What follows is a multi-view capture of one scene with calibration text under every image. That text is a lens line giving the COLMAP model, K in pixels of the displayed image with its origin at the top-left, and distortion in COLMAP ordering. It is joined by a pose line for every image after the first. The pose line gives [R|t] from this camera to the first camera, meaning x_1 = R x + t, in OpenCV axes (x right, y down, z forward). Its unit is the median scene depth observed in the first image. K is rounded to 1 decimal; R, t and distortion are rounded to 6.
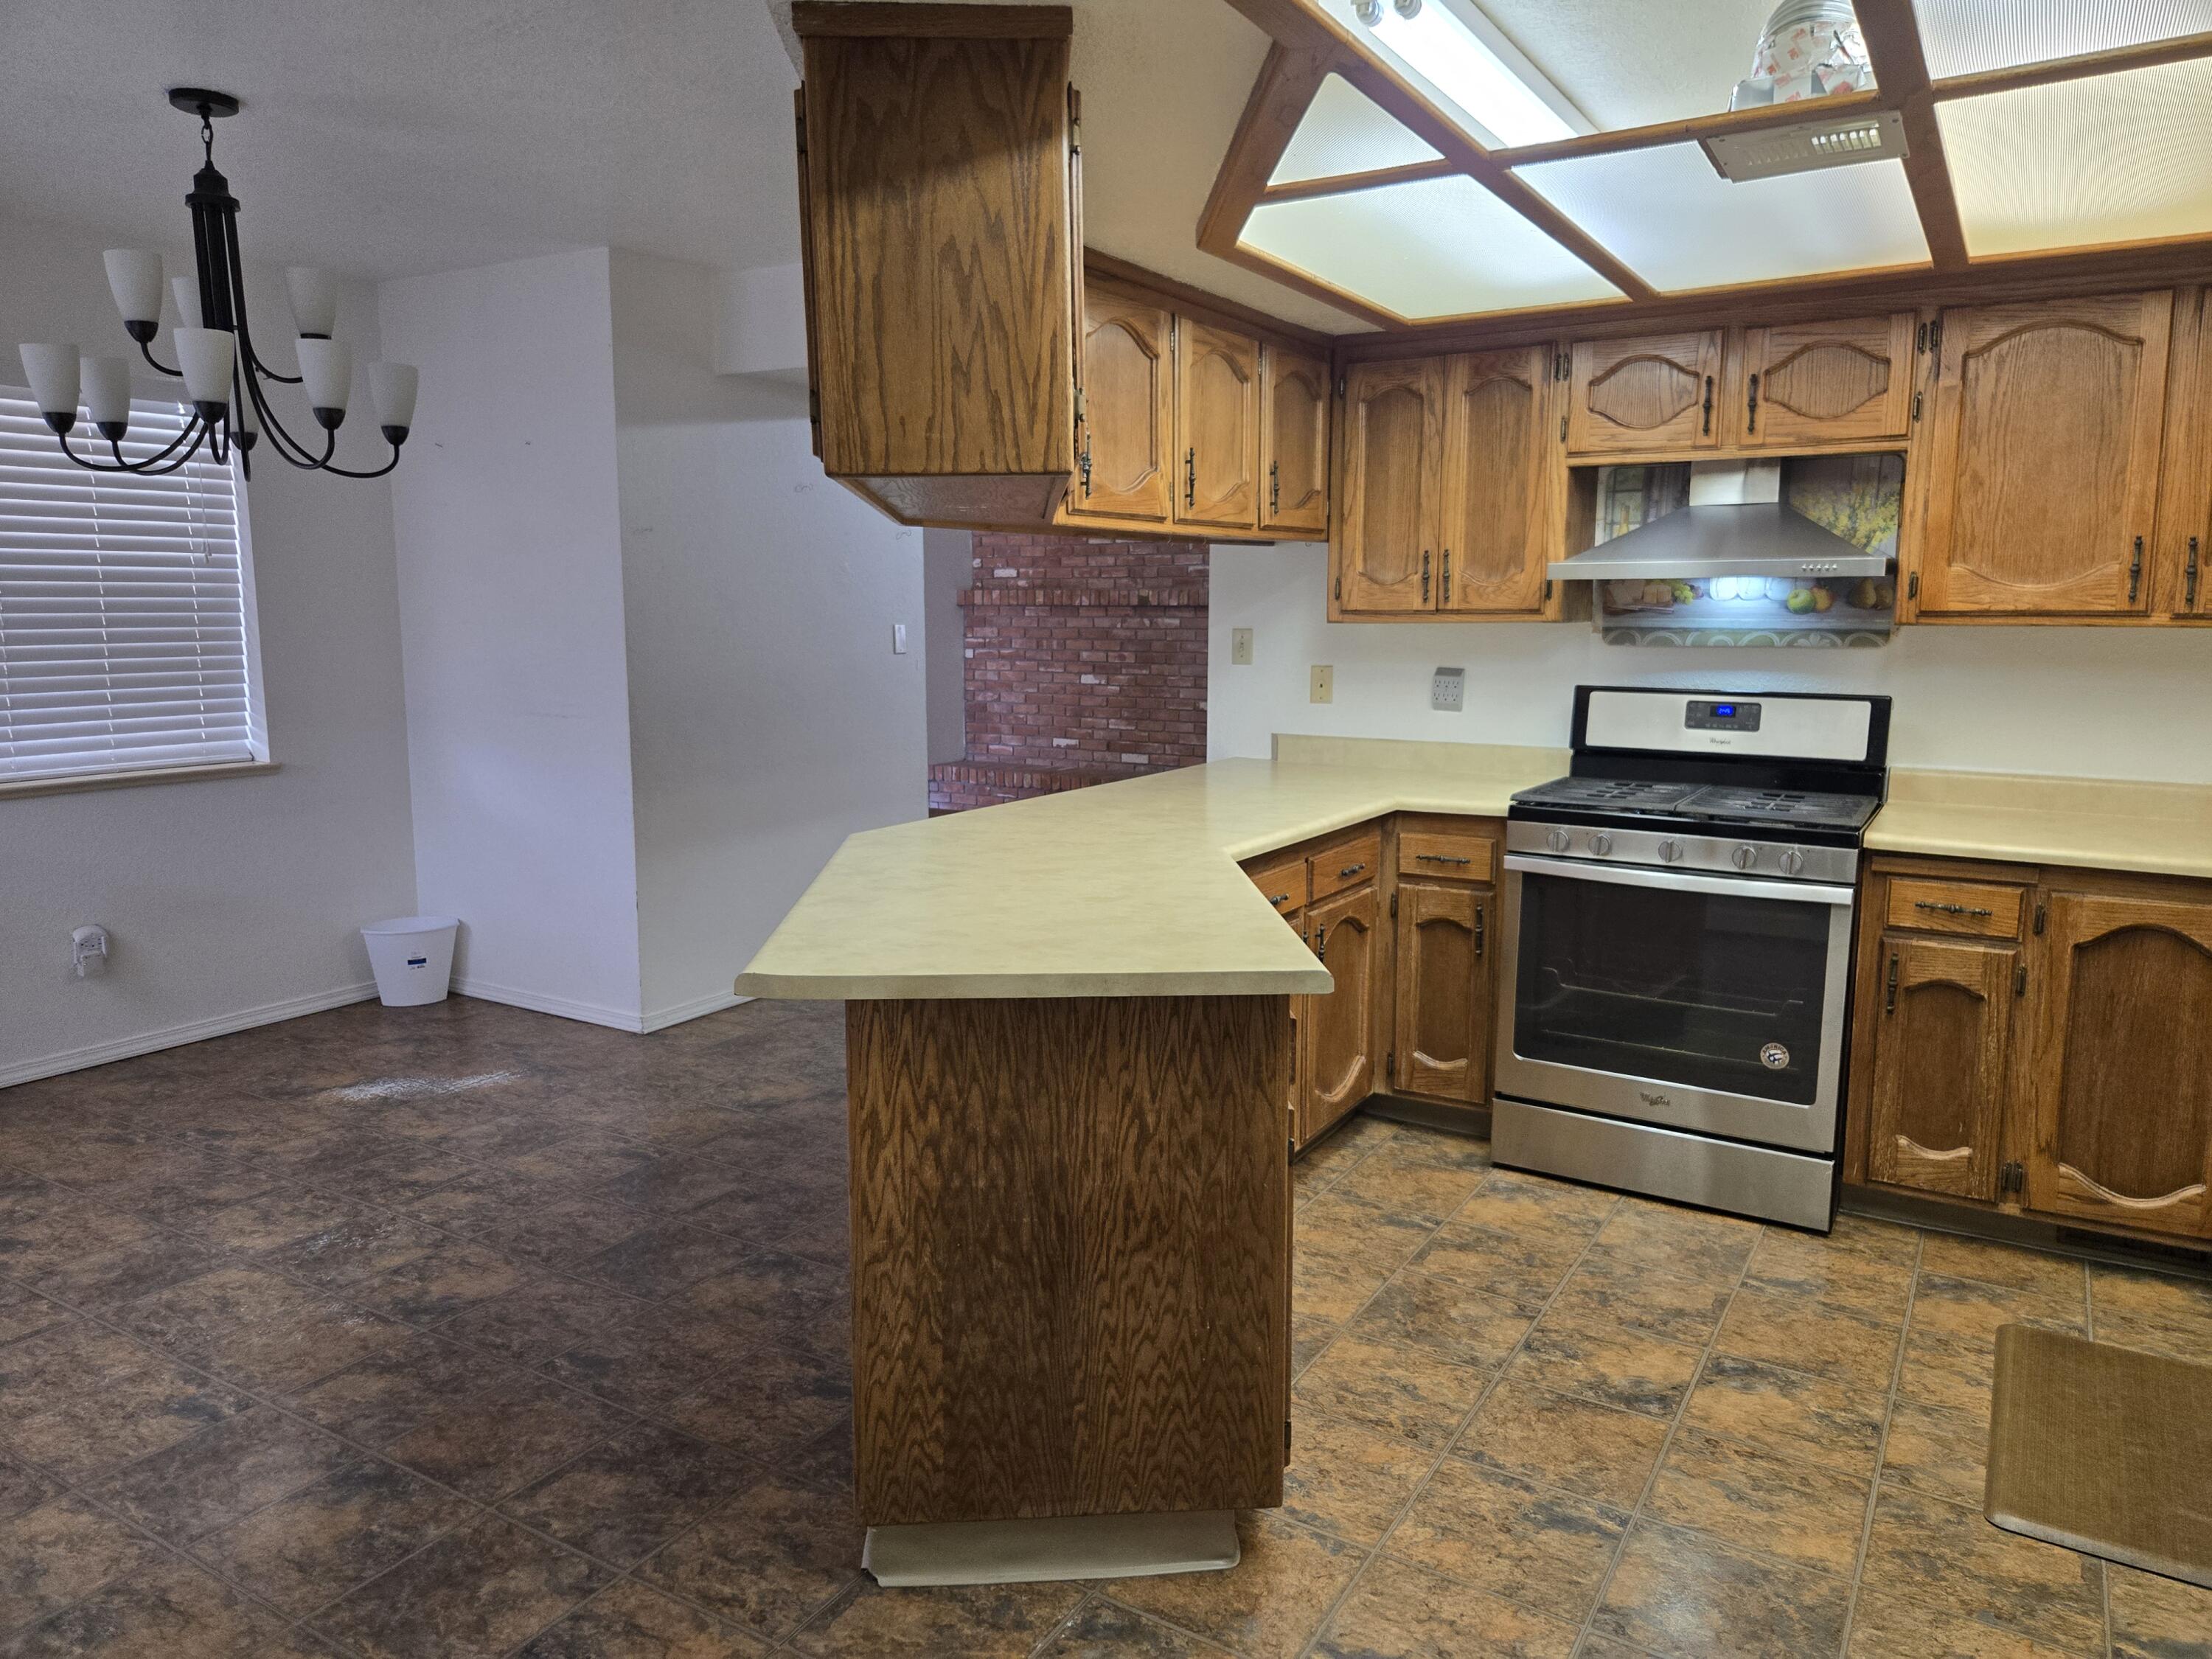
lens RADIAL K [[1480.3, 0, 1102.0], [0, 1480.3, 814.8], [0, 0, 1]] dist [0.066431, -0.052107]
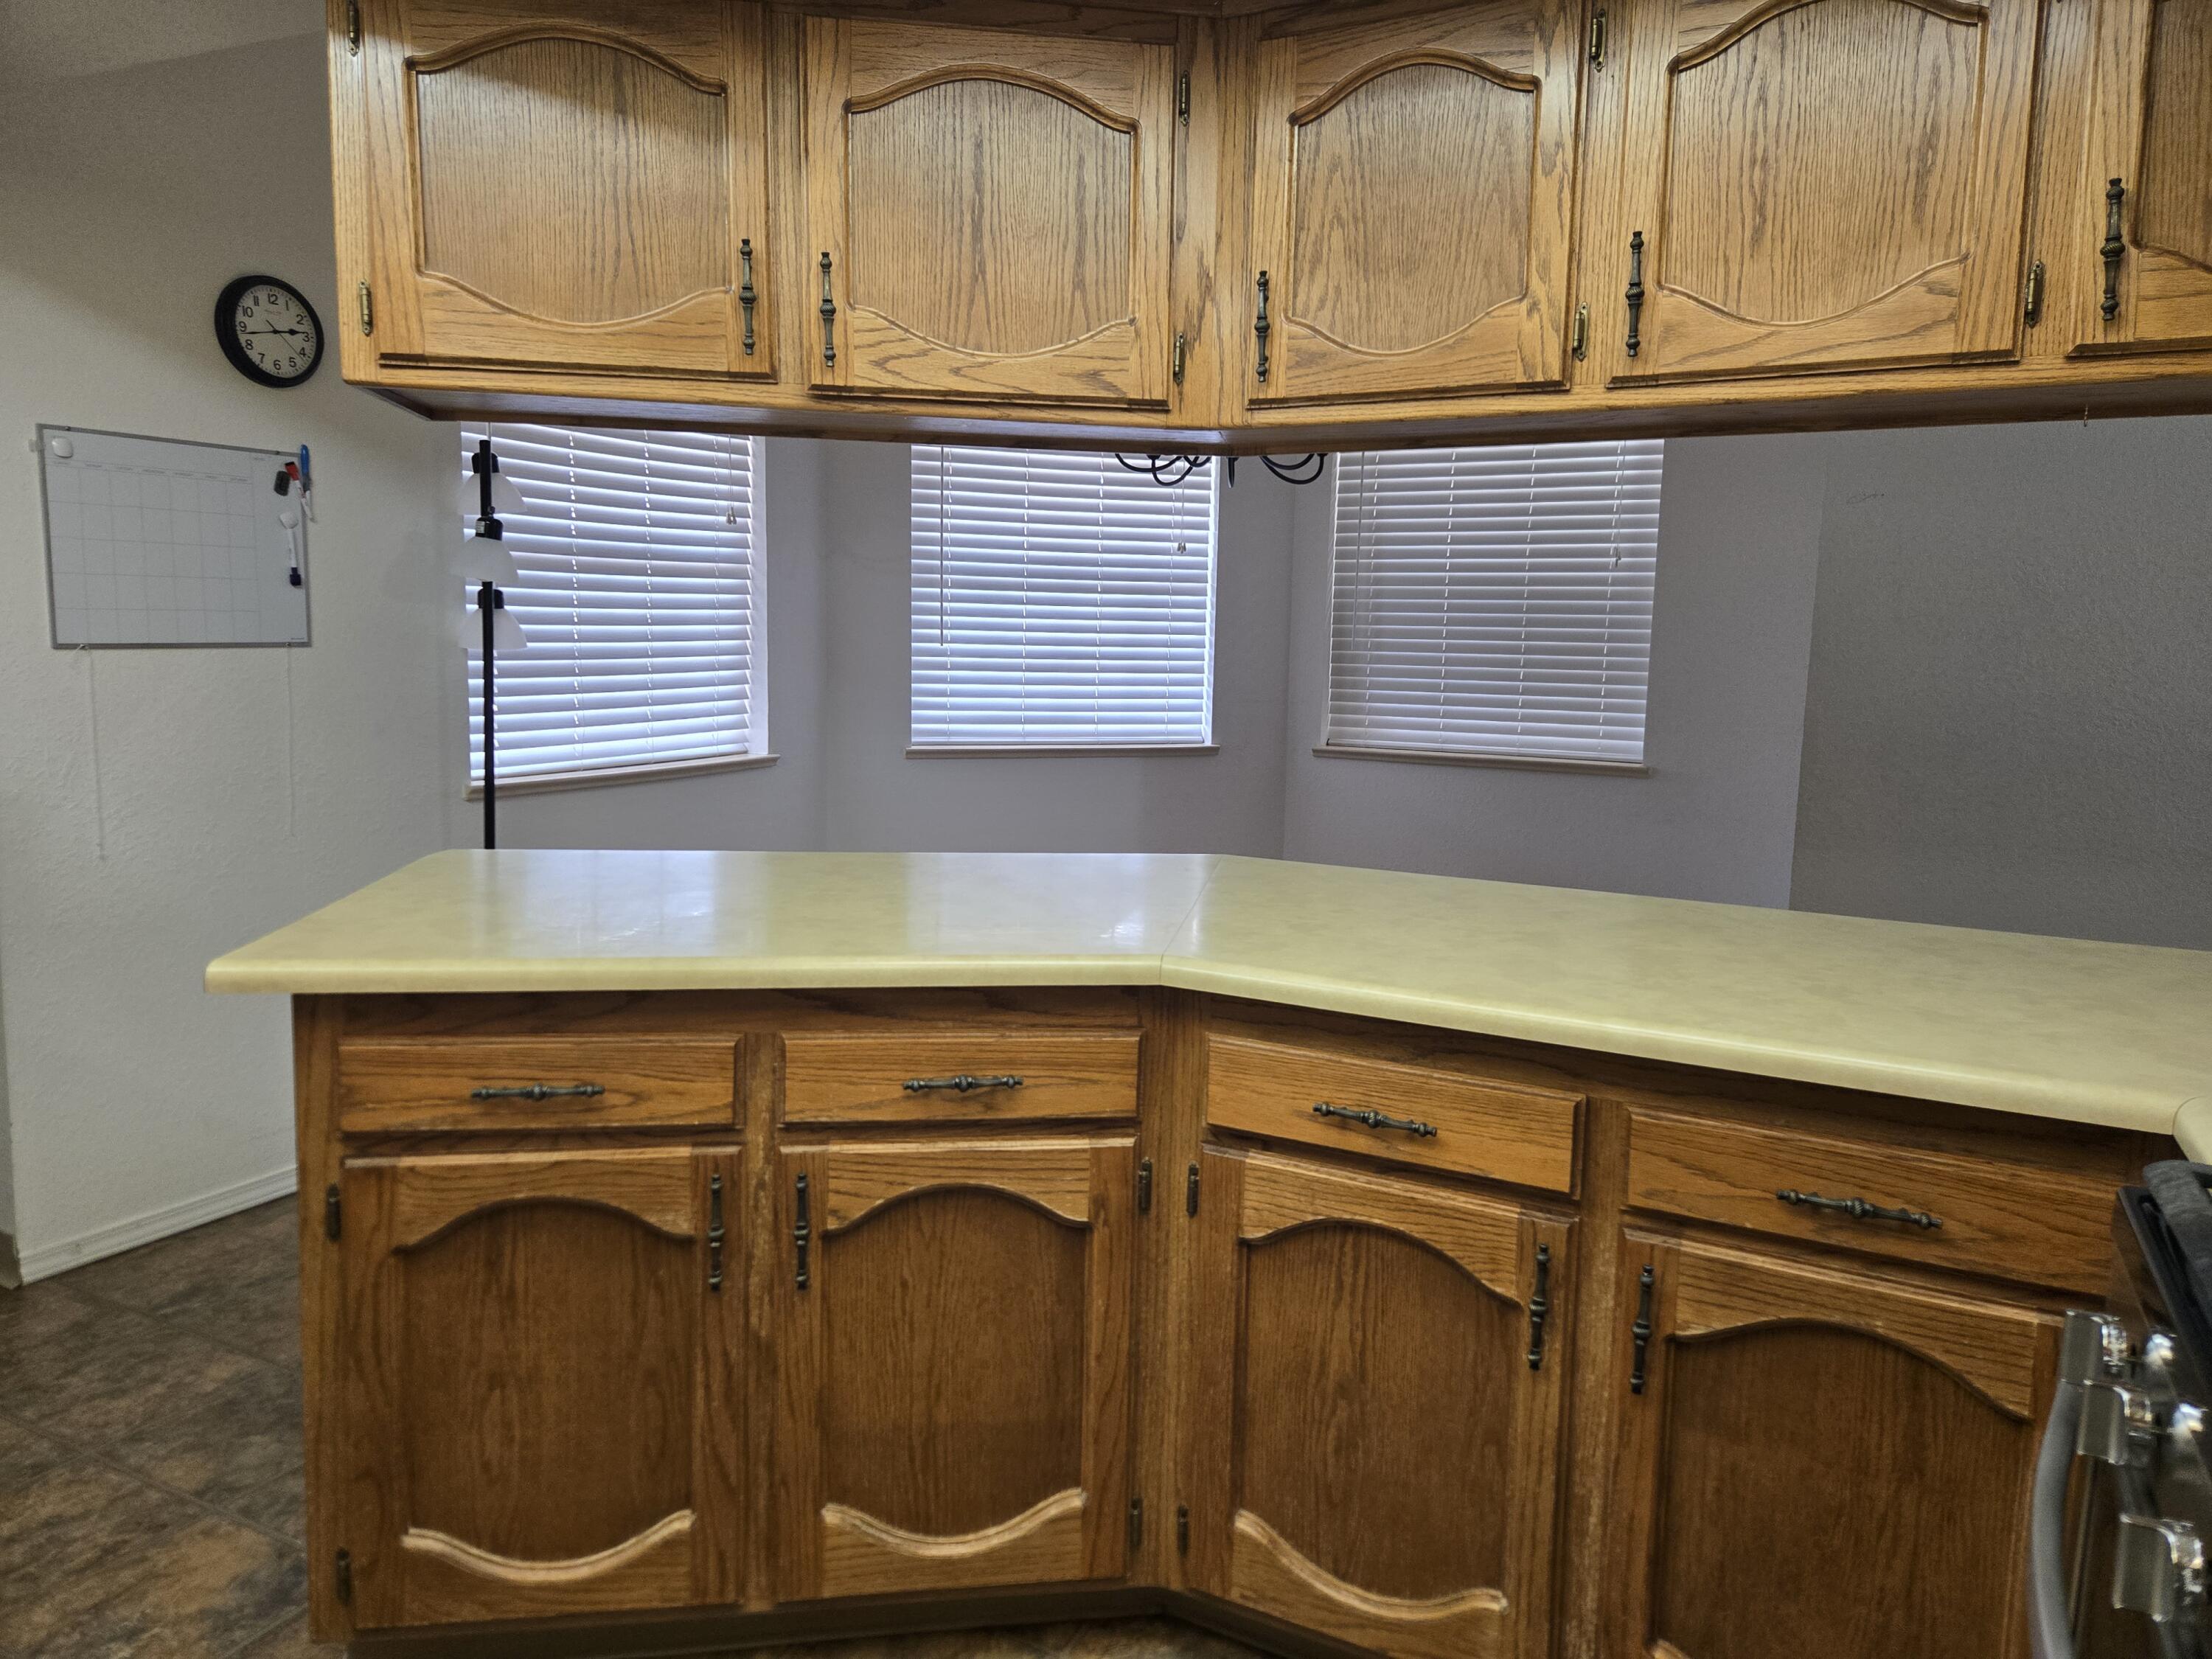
lens RADIAL K [[1480.3, 0, 1102.0], [0, 1480.3, 814.8], [0, 0, 1]] dist [0.066431, -0.052107]
pose [[0.069056, 0.129566, -0.989163, 0.489315], [-0.164931, 0.979369, 0.116769, -0.072963], [0.983885, 0.155080, 0.089000, 0.692076]]
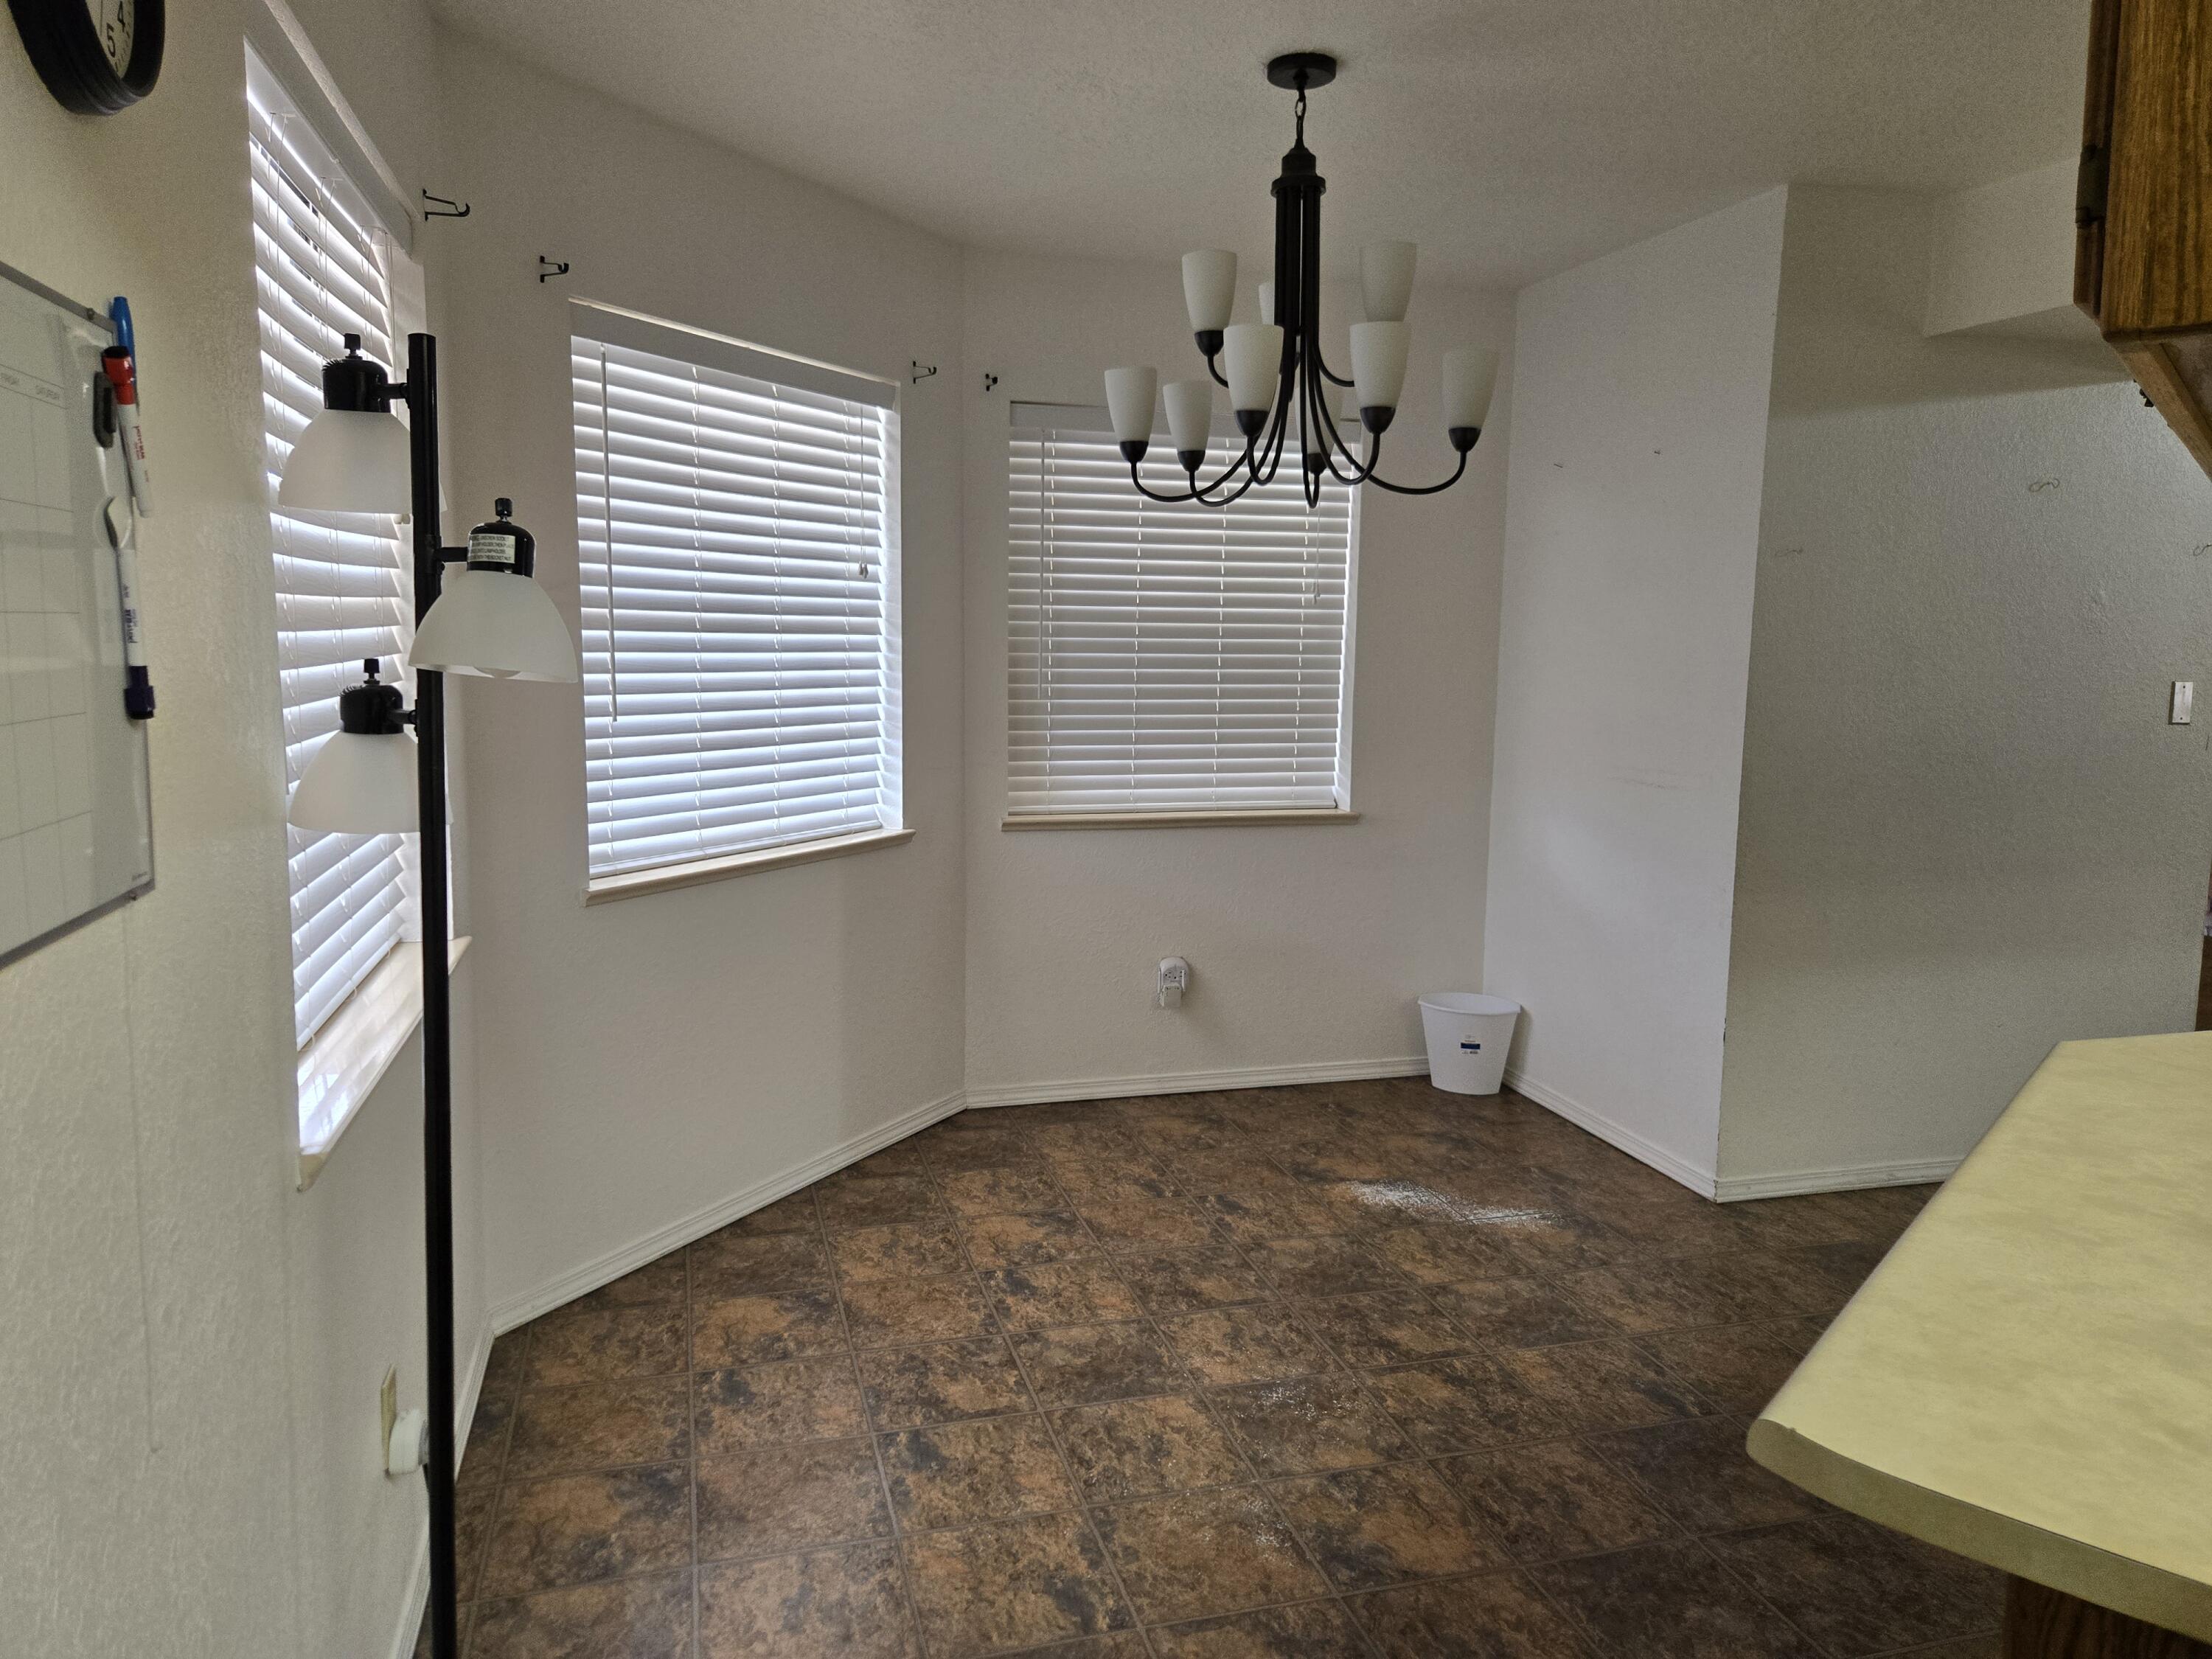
lens RADIAL K [[1480.3, 0, 1102.0], [0, 1480.3, 814.8], [0, 0, 1]] dist [0.066431, -0.052107]
pose [[0.735635, 0.088728, -0.671542, -0.046359], [-0.108995, 0.993971, 0.011931, -0.033152], [0.668551, 0.064418, 0.740871, 0.243435]]
